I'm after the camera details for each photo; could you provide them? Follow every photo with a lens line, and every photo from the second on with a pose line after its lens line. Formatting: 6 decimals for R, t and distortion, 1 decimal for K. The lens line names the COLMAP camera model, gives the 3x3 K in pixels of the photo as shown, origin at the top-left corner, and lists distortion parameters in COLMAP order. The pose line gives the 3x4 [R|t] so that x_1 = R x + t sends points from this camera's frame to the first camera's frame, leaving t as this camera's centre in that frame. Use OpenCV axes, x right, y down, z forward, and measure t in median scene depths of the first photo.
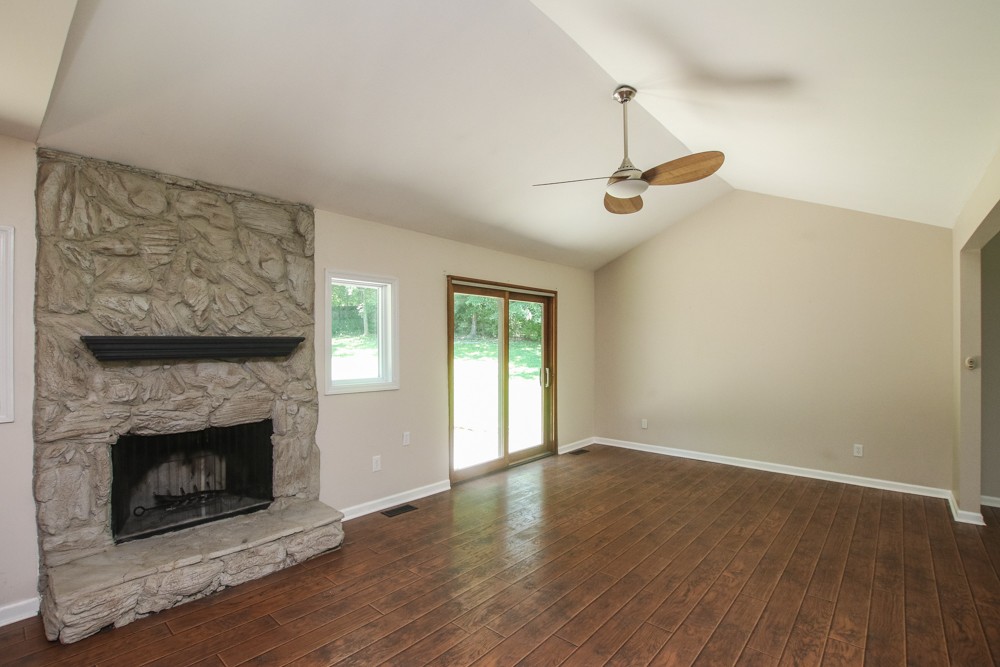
lens RADIAL K [[461.5, 0, 495.4], [0, 461.5, 333.2], [0, 0, 1]] dist [-0.036689, 0.002660]
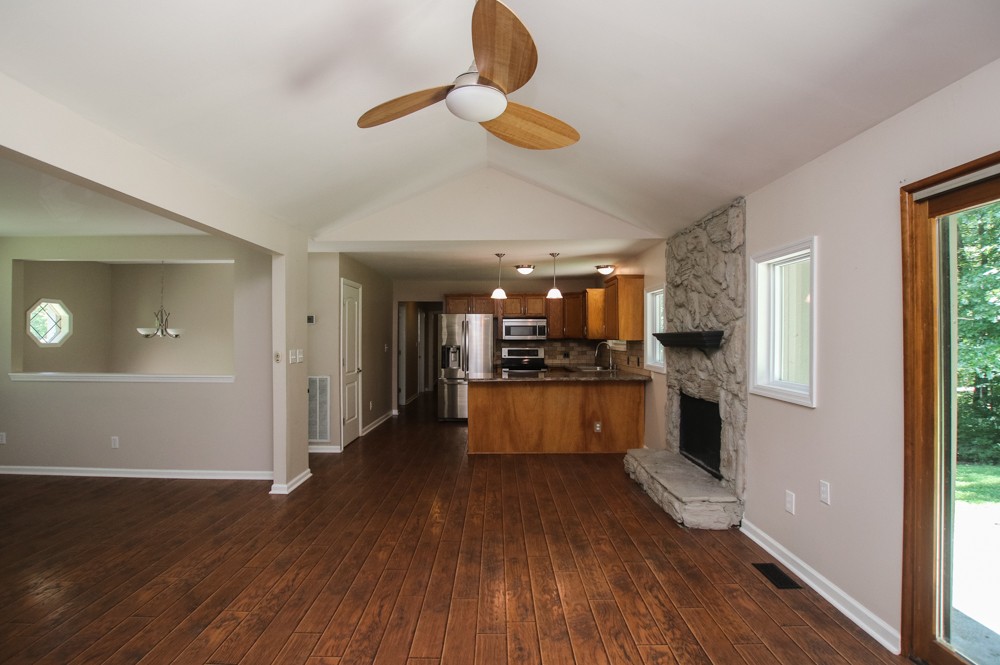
lens RADIAL K [[481.8, 0, 488.8], [0, 481.8, 331.0], [0, 0, 1]] dist [-0.032824, -0.000440]
pose [[-0.764262, -0.011167, -0.644809, 0.652264], [0.010893, 0.999484, -0.030221, 0.033330], [0.644814, -0.030121, -0.763746, 1.401286]]
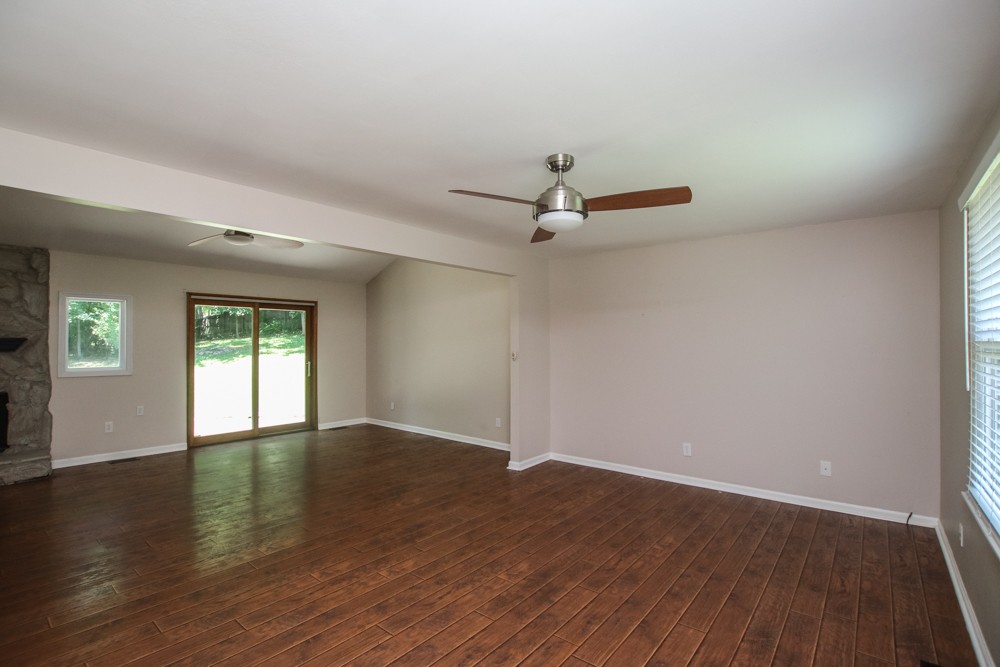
lens RADIAL K [[461.5, 0, 493.4], [0, 461.5, 323.2], [0, 0, 1]] dist [-0.036689, 0.002660]
pose [[0.999142, -0.000432, 0.041422, 0.965913], [0.001291, 0.999785, -0.020696, -0.007397], [-0.041405, 0.020731, 0.998927, -0.482257]]
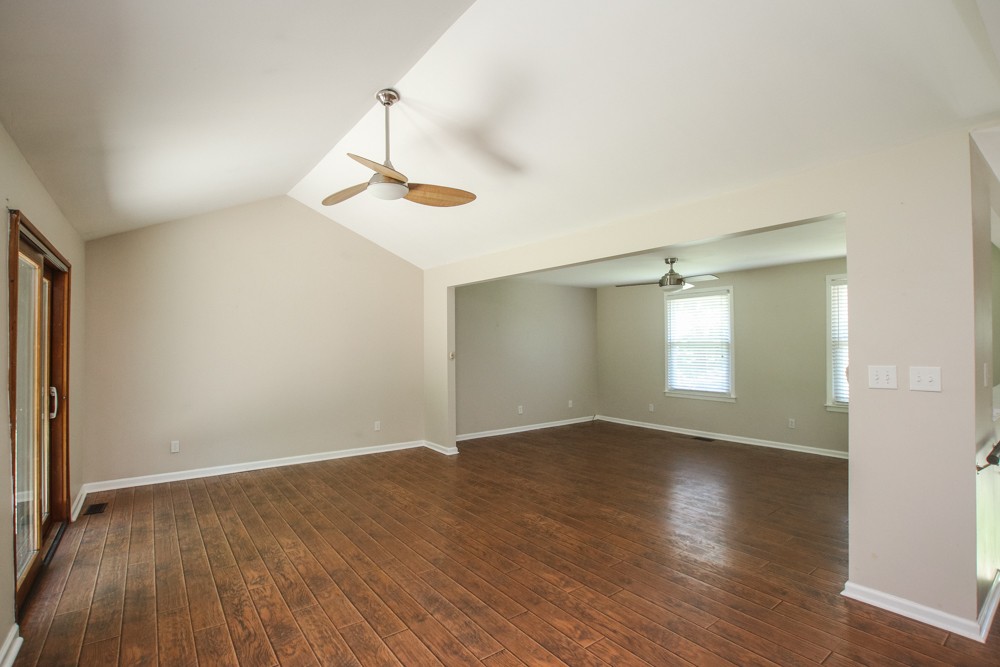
lens RADIAL K [[461.5, 0, 494.8], [0, 461.5, 332.5], [0, 0, 1]] dist [-0.036689, 0.002660]
pose [[0.209587, 0.019770, 0.977590, -0.587665], [-0.013847, 0.999755, -0.017250, 0.007326], [-0.977692, -0.009922, 0.209809, 0.513419]]
